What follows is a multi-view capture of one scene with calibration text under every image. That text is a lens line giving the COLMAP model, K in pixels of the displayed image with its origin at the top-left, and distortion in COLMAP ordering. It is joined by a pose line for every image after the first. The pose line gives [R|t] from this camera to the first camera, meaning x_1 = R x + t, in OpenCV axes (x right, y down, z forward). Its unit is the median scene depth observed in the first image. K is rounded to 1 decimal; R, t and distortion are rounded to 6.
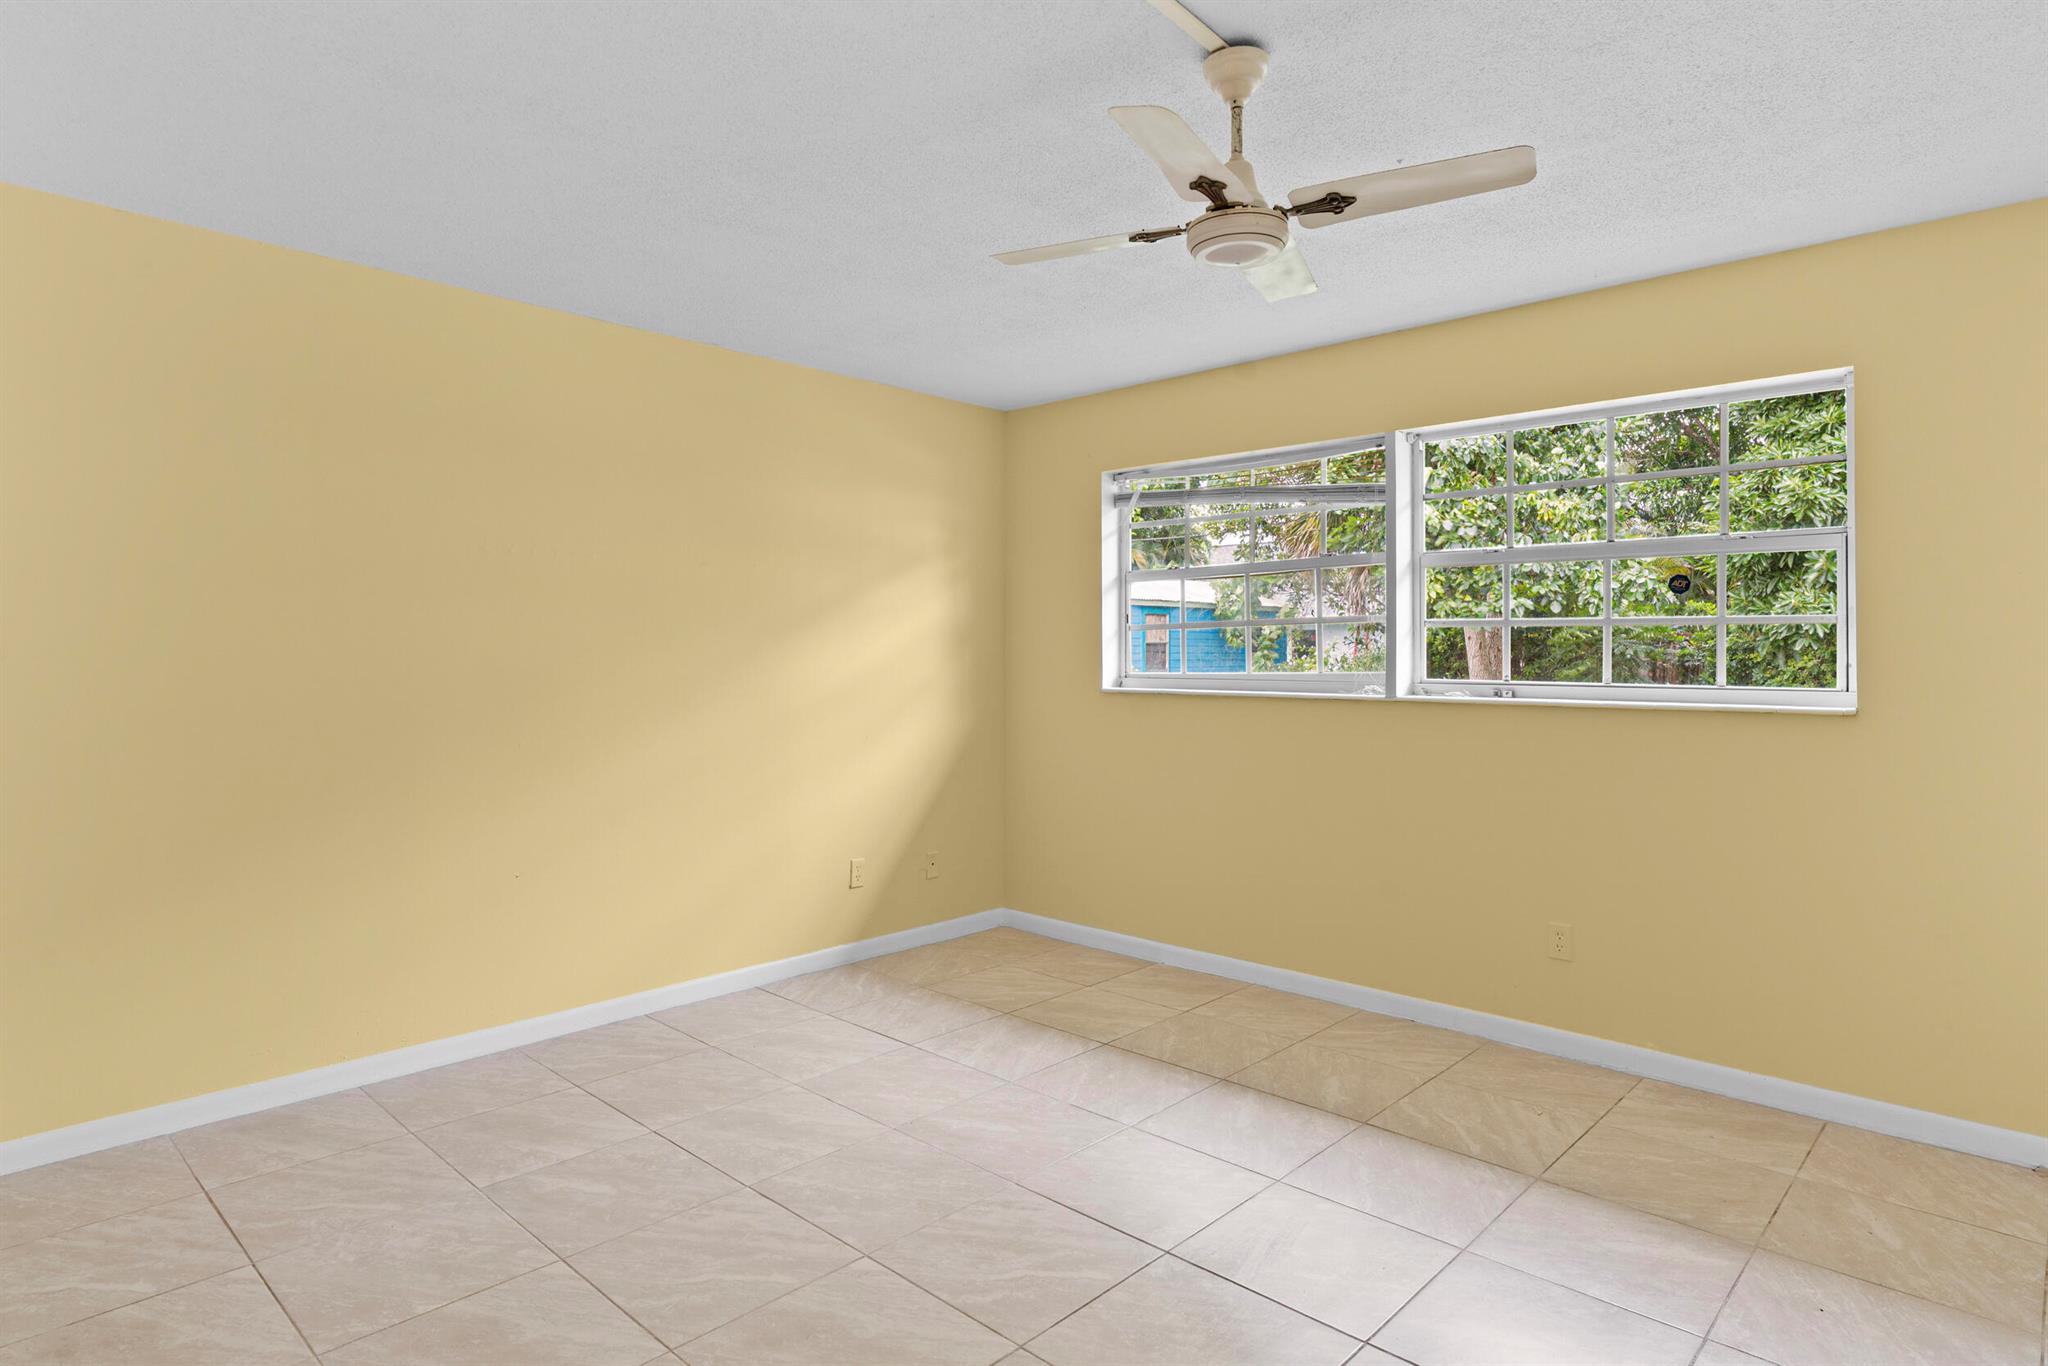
lens RADIAL K [[1129.6, 0, 1023.8], [0, 1129.6, 664.6], [0, 0, 1]] dist [-0.003264, 0.001295]
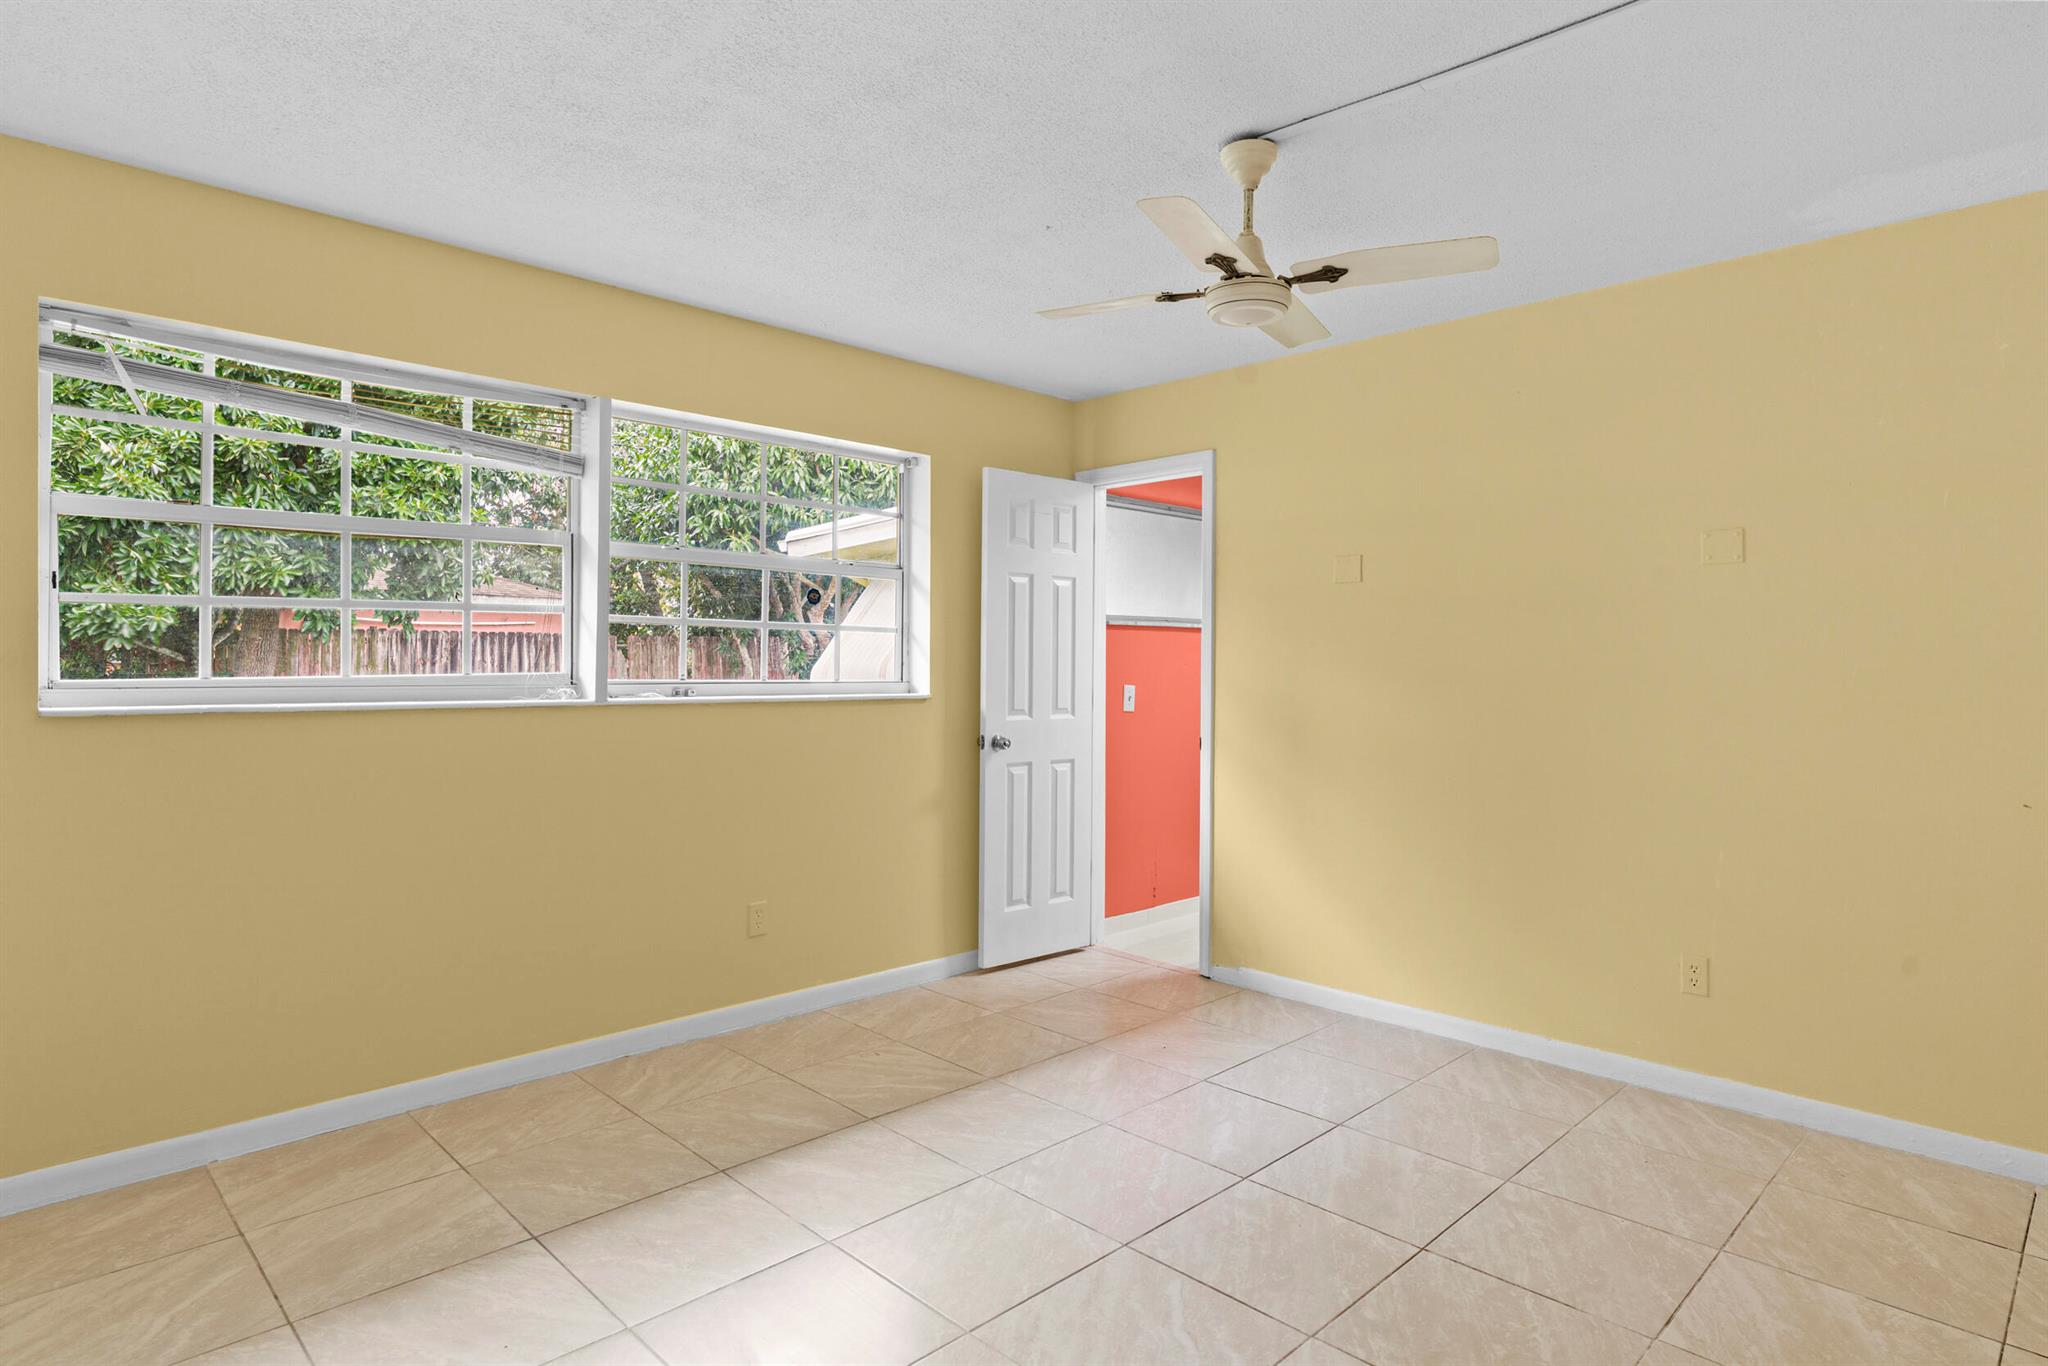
lens RADIAL K [[1108.1, 0, 1024.3], [0, 1108.1, 675.7], [0, 0, 1]] dist [-0.004508, 0.003701]
pose [[0.033547, -0.012624, 0.999357, -0.704349], [0.000316, 0.999920, 0.012621, -0.001569], [-0.999437, -0.000108, 0.033548, 0.865468]]
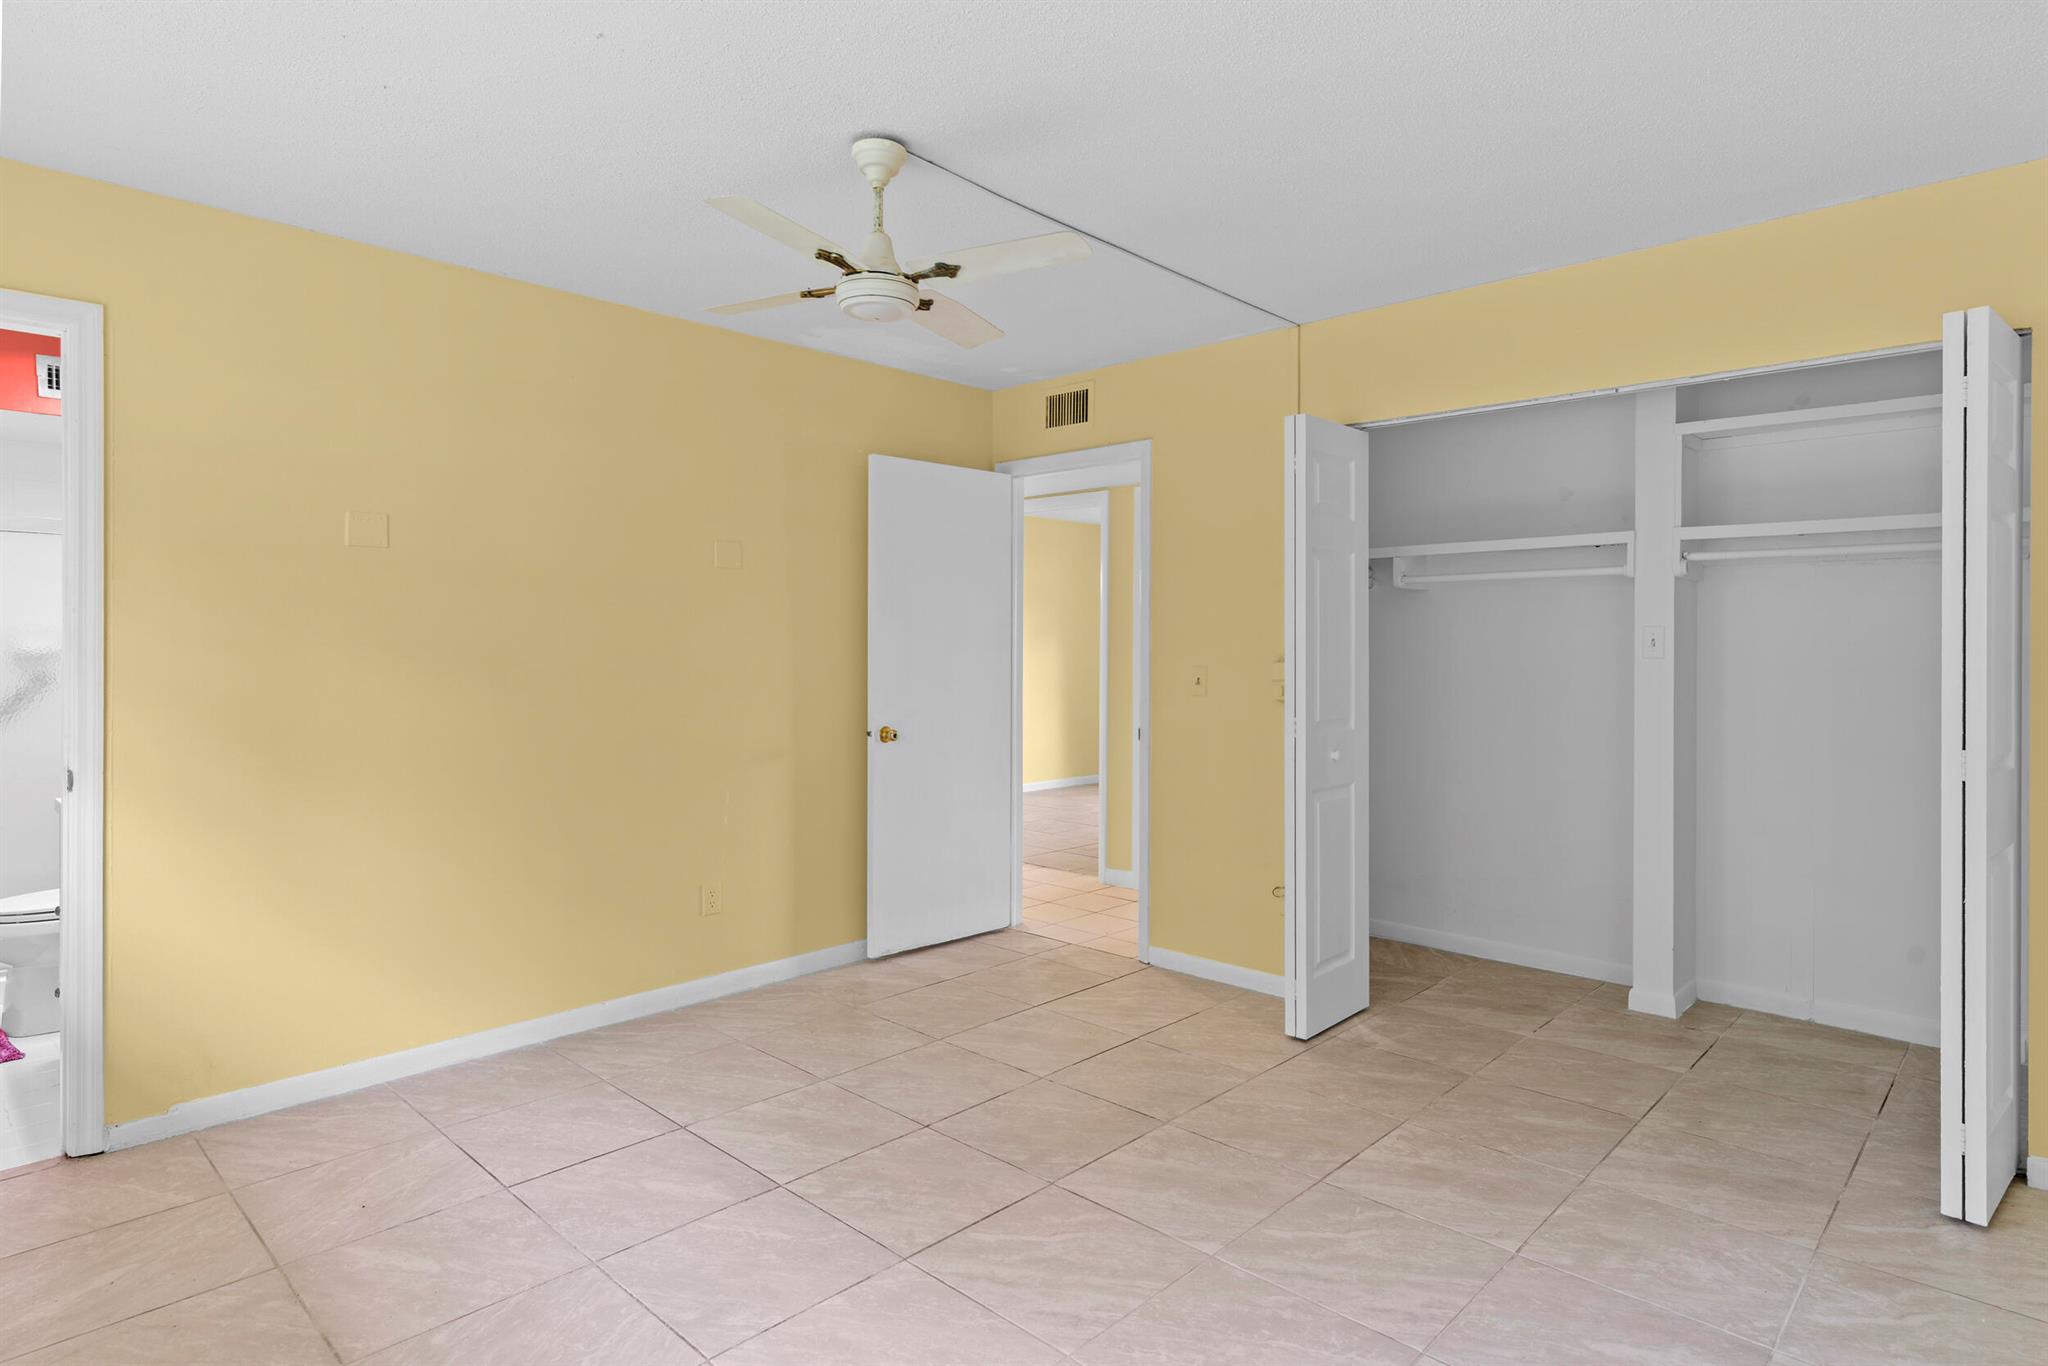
lens RADIAL K [[1108.1, 0, 1024.3], [0, 1108.1, 675.7], [0, 0, 1]] dist [-0.004508, 0.003701]
pose [[-0.999952, -0.004654, 0.008633, 0.014918], [-0.004378, 0.999487, 0.031730, -0.009075], [-0.008776, 0.031691, -0.999459, 1.583022]]
